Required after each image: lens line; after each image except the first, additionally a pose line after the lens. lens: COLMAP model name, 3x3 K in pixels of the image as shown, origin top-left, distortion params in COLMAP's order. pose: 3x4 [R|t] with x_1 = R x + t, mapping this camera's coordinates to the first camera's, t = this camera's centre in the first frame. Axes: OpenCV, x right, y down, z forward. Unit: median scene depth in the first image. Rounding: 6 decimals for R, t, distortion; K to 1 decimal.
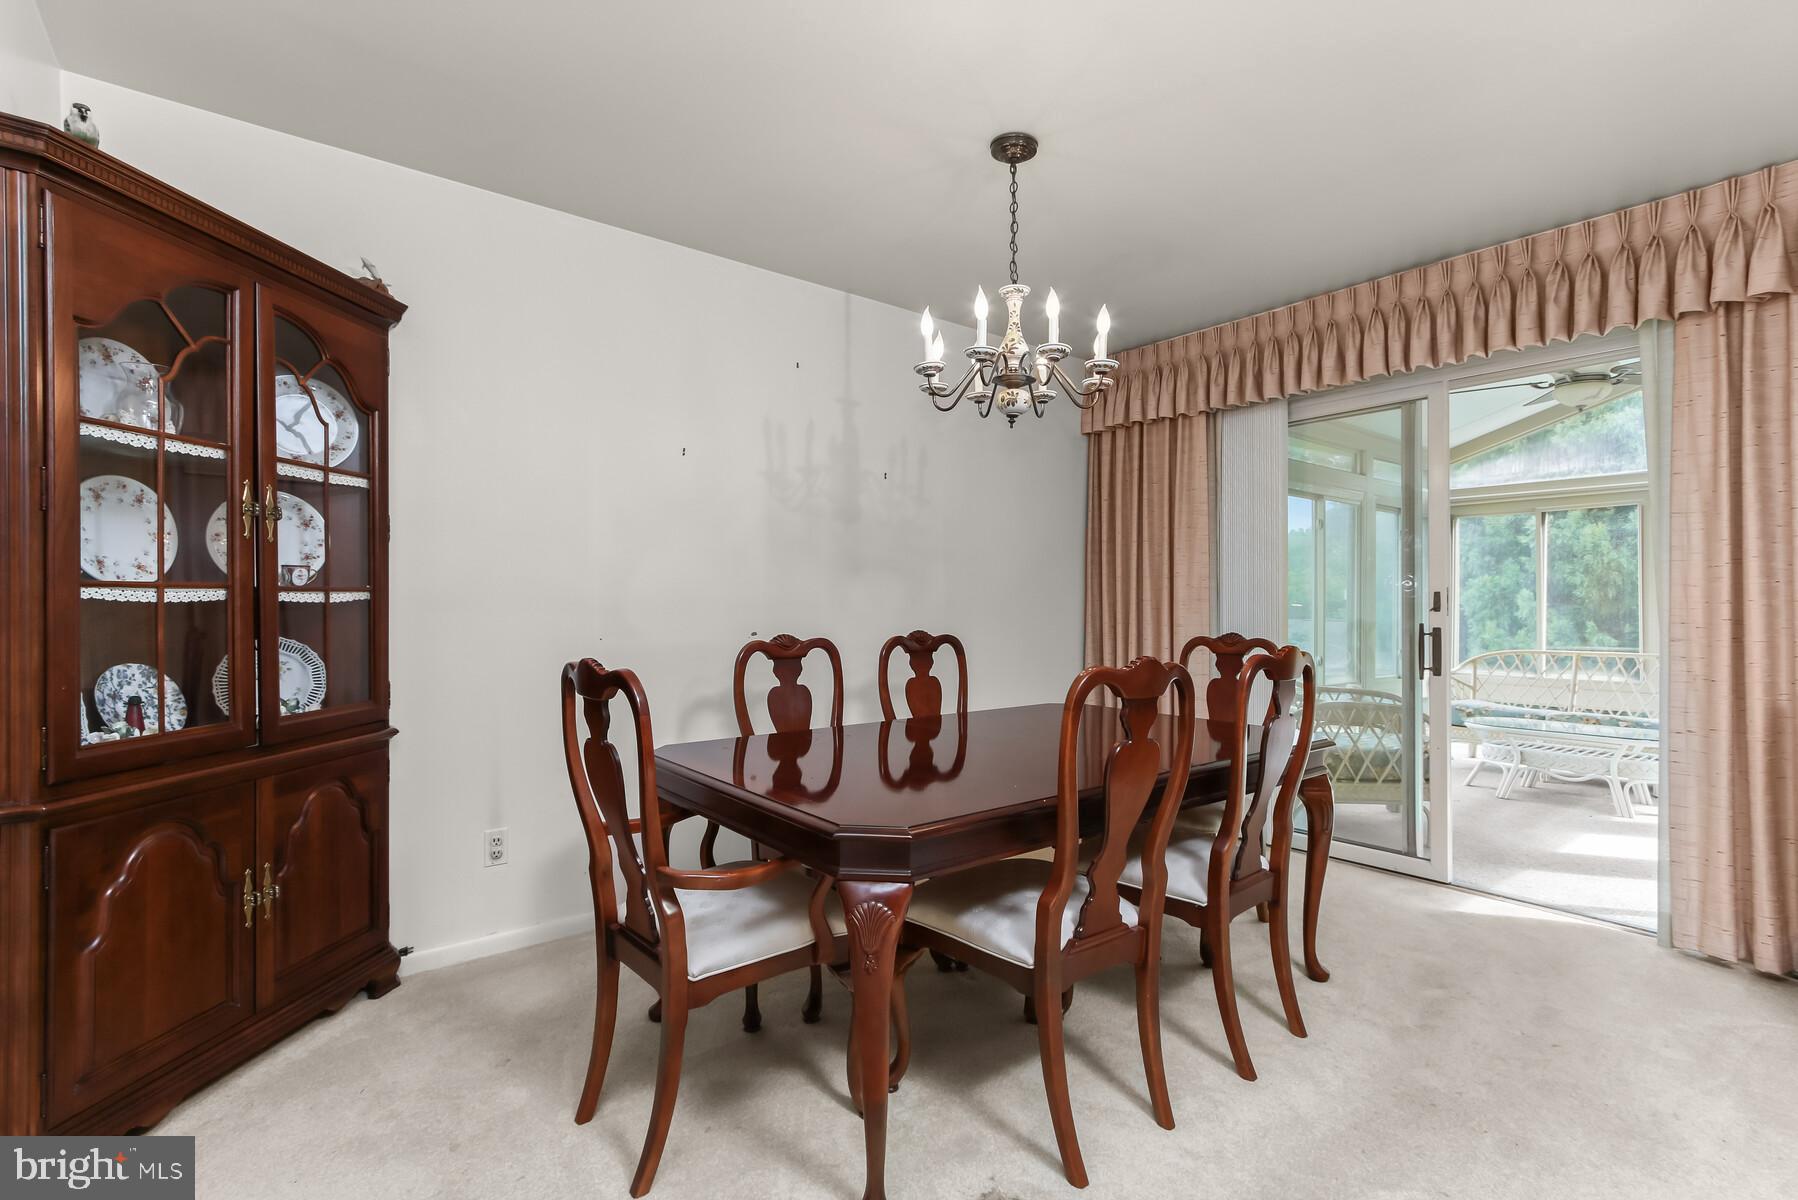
lens RADIAL K [[830.6, 0, 891.4], [0, 830.6, 604.6], [0, 0, 1]] dist [-0.001802, -0.000230]
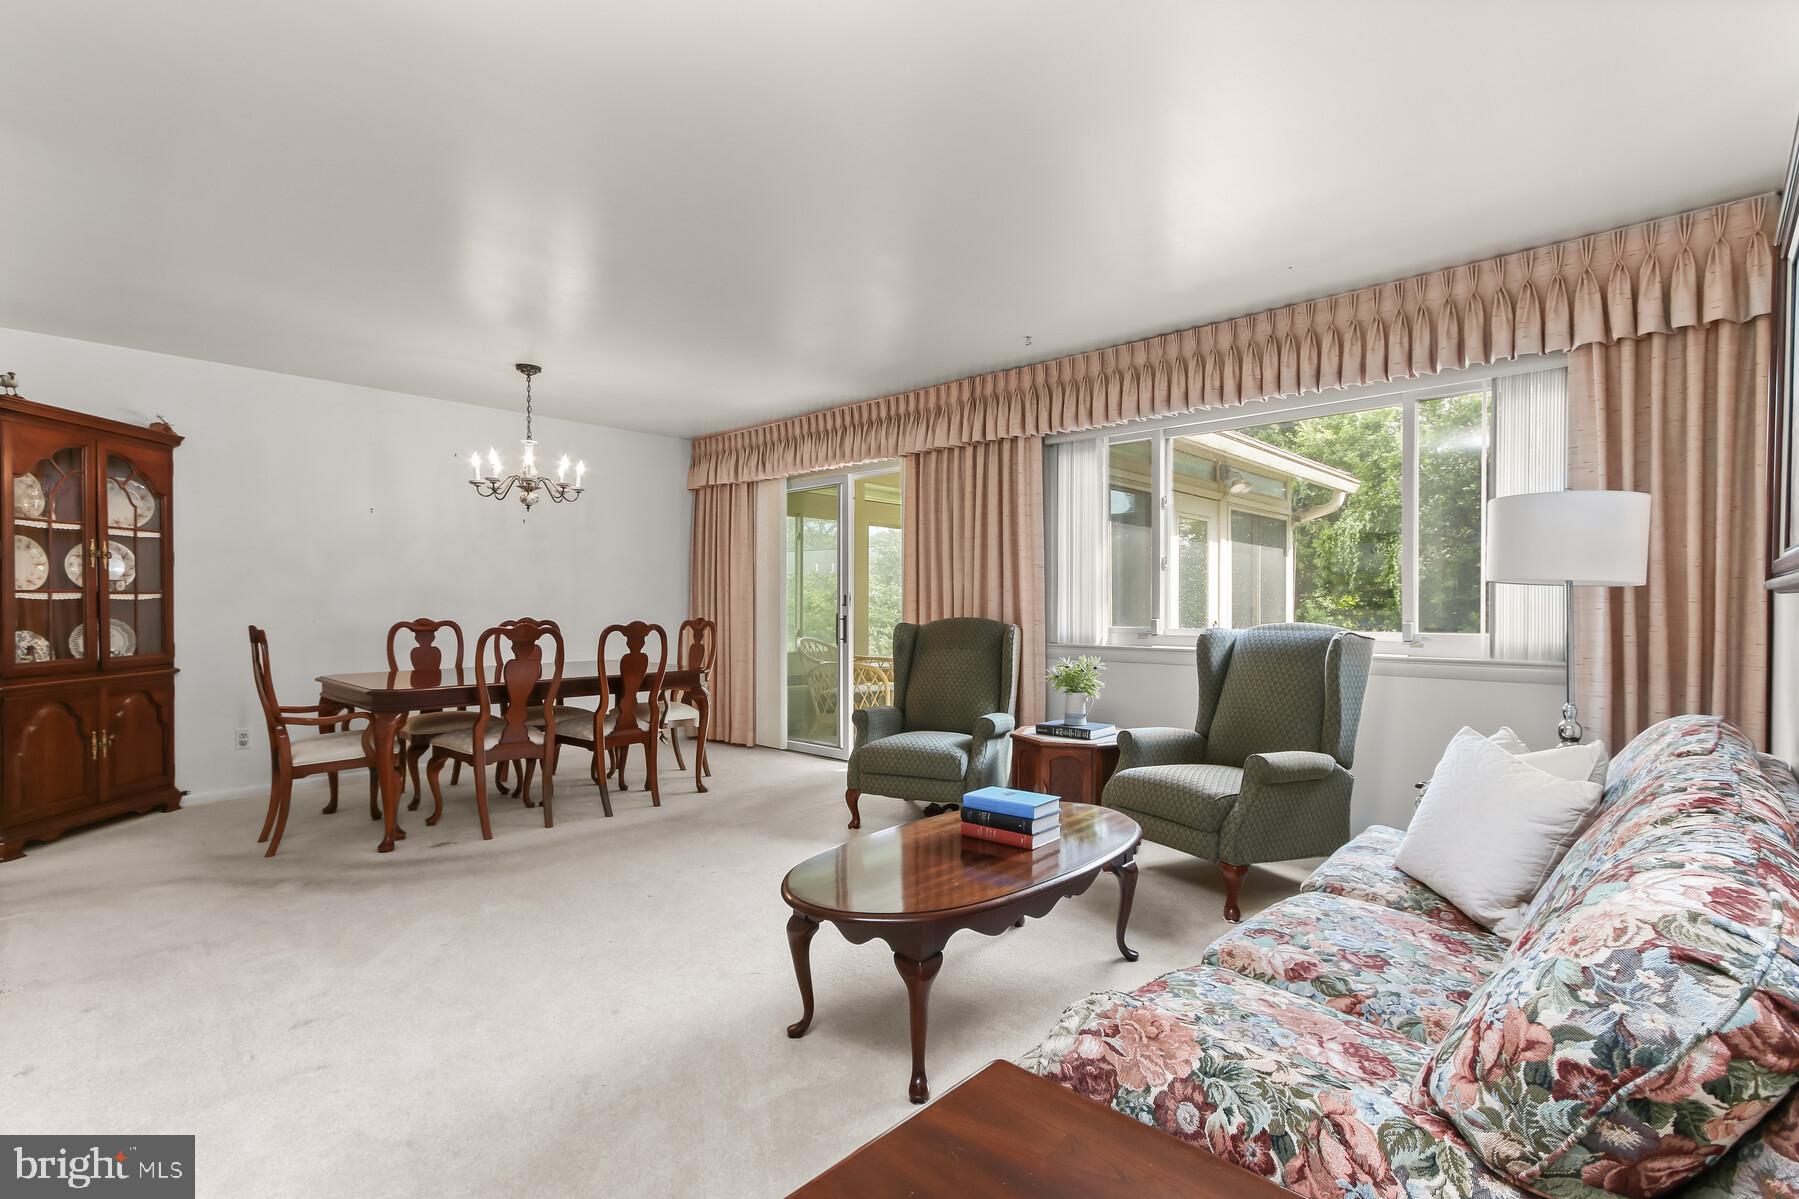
lens RADIAL K [[838.5, 0, 892.9], [0, 838.5, 609.1], [0, 0, 1]] dist [0.000655, -0.000431]
pose [[0.988924, 0.001191, 0.148417, 0.734614], [-0.002484, 0.999961, 0.008527, -0.001449], [-0.148401, -0.008801, 0.988888, -1.135548]]
